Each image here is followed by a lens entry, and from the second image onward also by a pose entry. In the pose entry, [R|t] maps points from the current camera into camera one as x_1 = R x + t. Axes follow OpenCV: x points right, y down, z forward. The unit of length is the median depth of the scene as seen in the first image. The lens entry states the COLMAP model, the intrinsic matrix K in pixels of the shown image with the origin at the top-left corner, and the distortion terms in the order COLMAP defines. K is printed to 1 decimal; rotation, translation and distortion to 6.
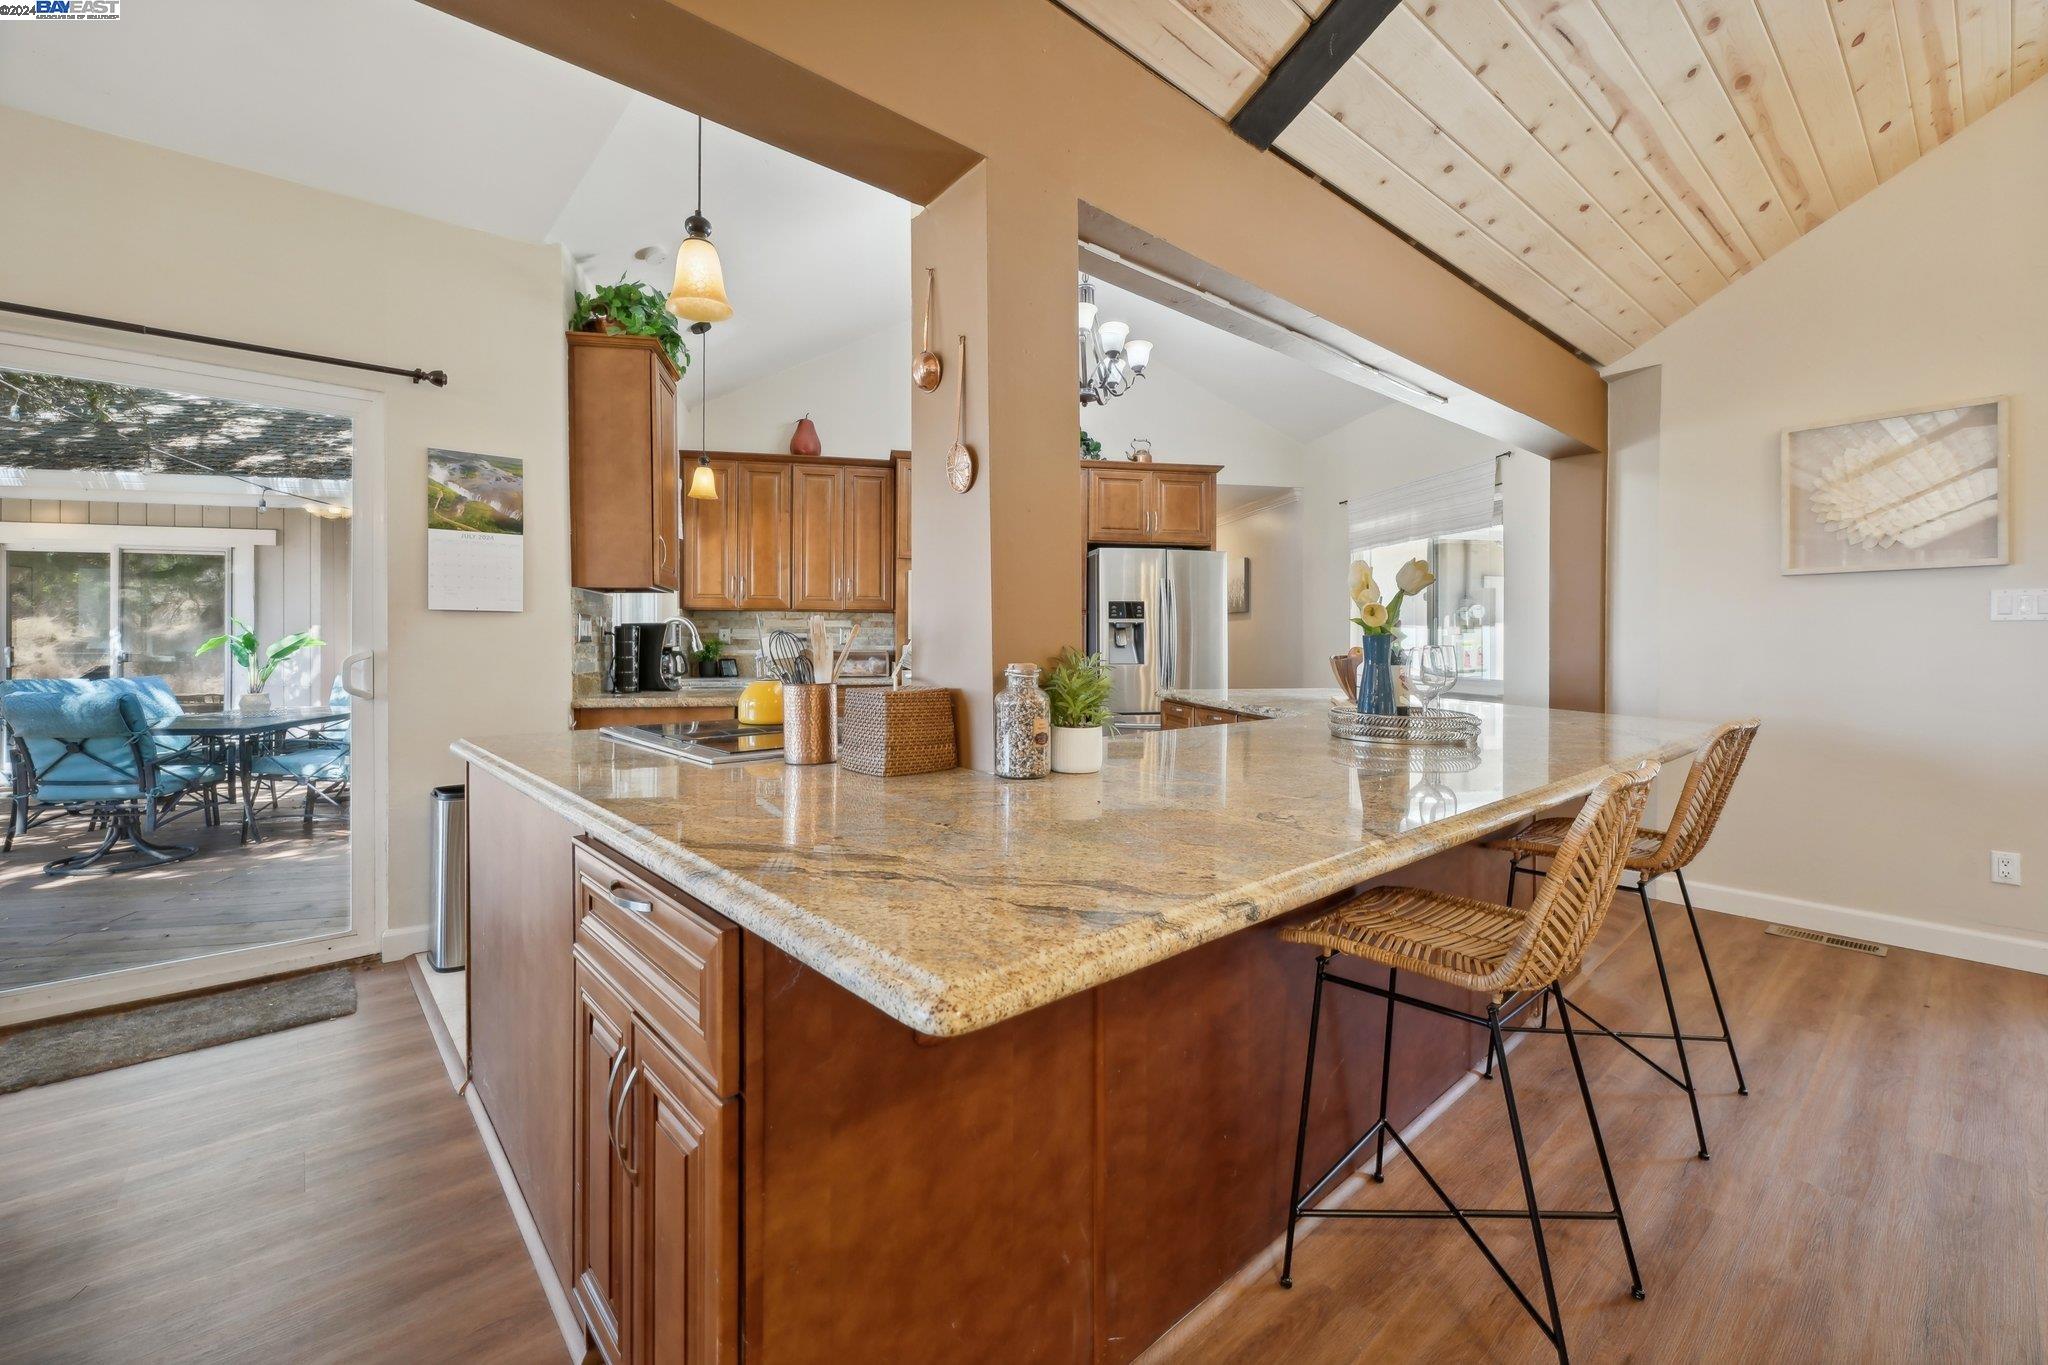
lens RADIAL K [[826.3, 0, 999.5], [0, 826.3, 642.3], [0, 0, 1]] dist [-0.011721, 0.000905]
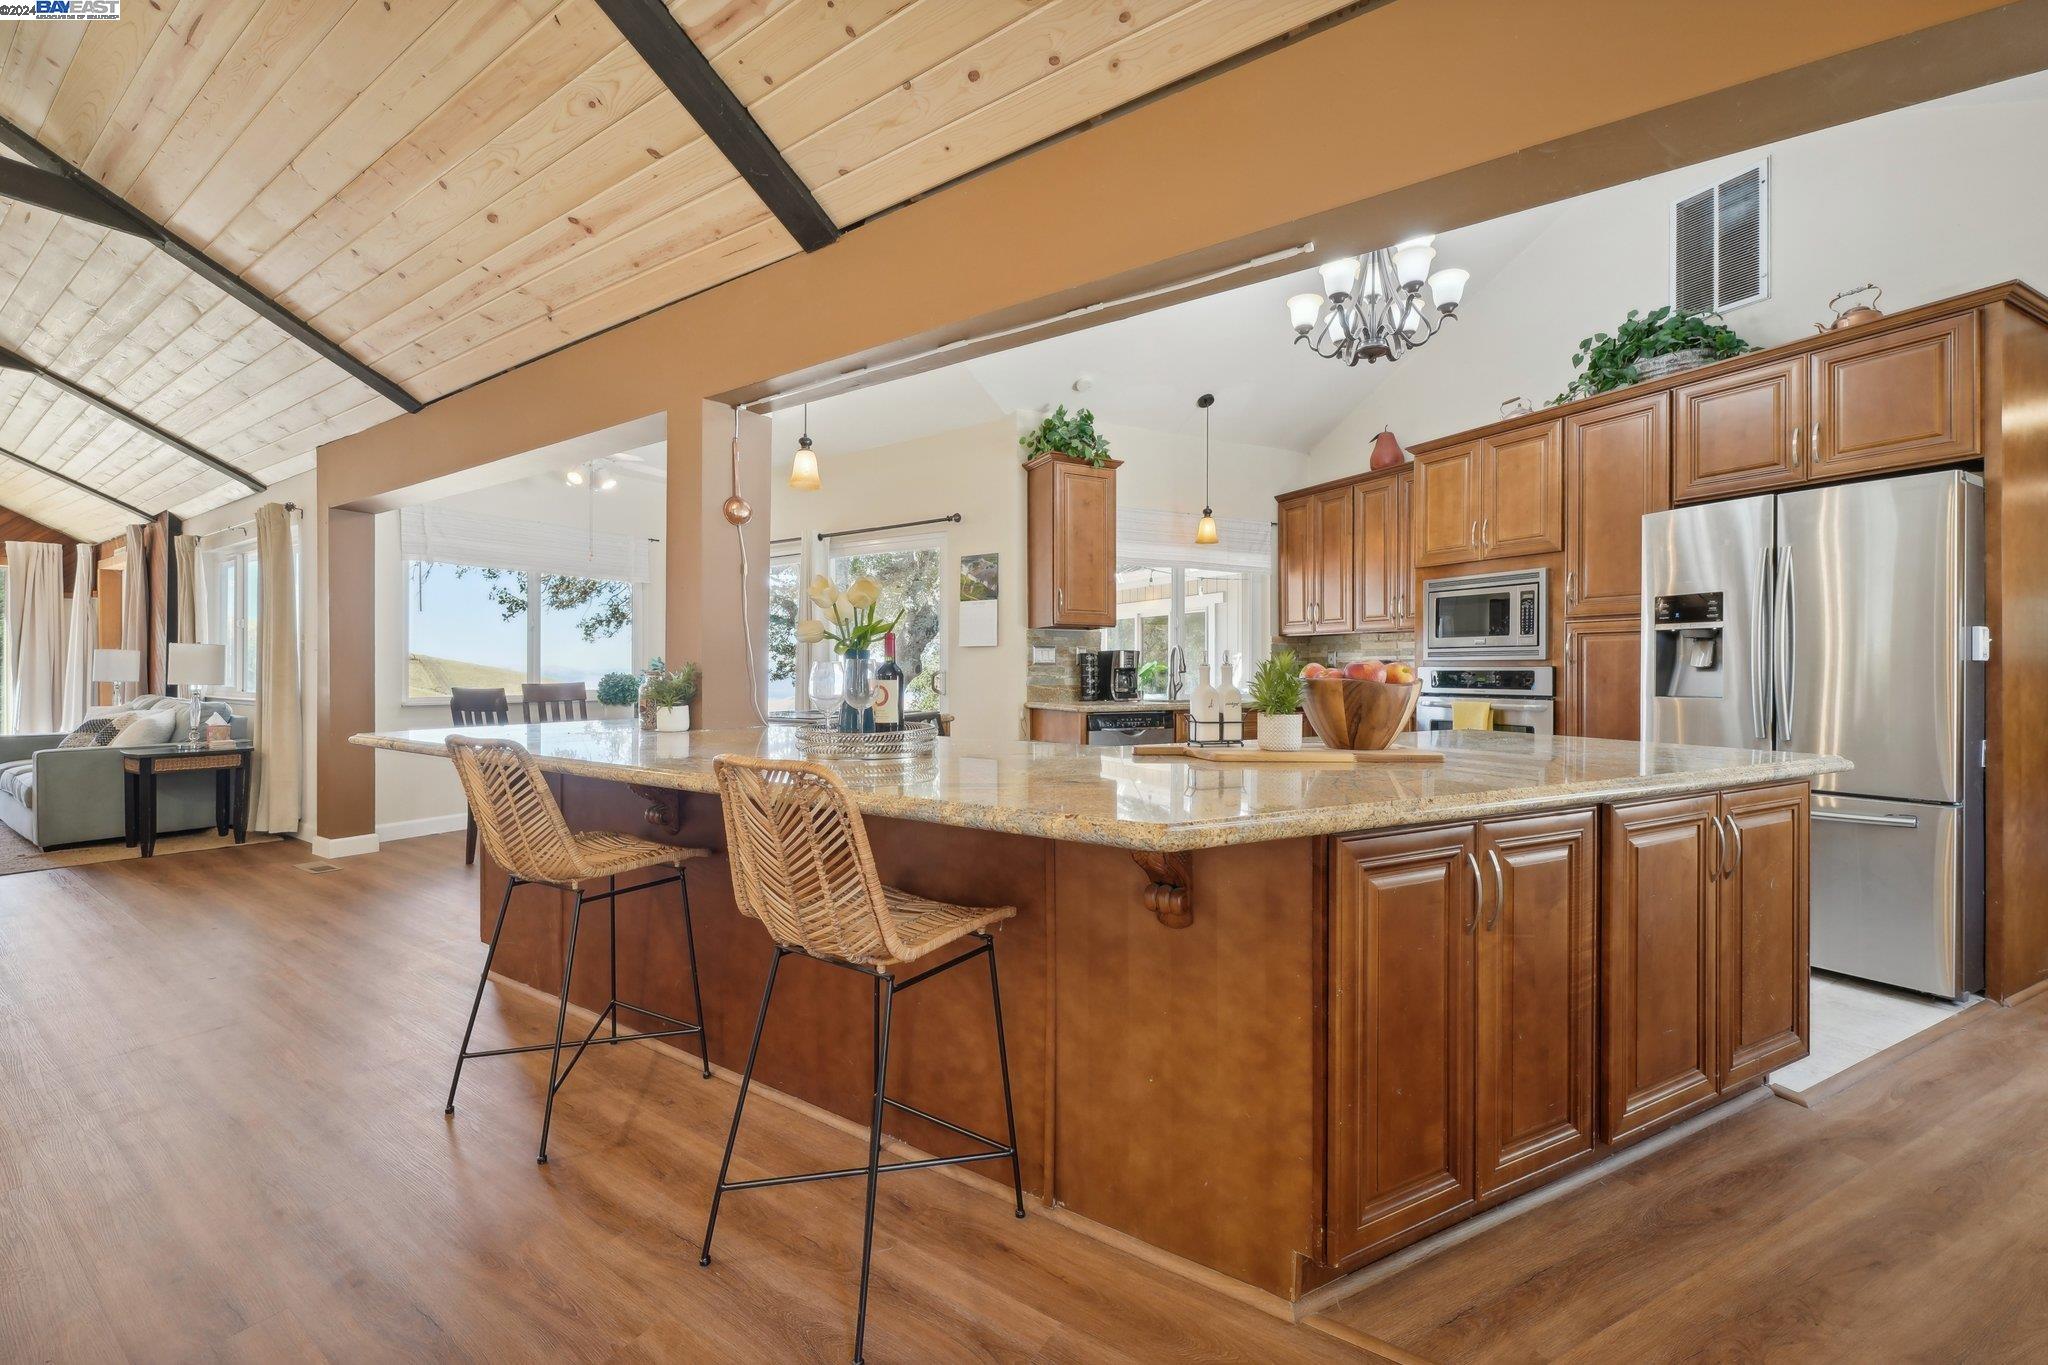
lens RADIAL K [[826.3, 0, 1029.4], [0, 826.3, 668.1], [0, 0, 1]] dist [-0.011721, 0.000905]
pose [[0.264690, -0.003537, -0.964327, 0.984700], [-0.000852, 0.999992, -0.003902, 0.011865], [0.964333, 0.001854, 0.264685, 0.611833]]
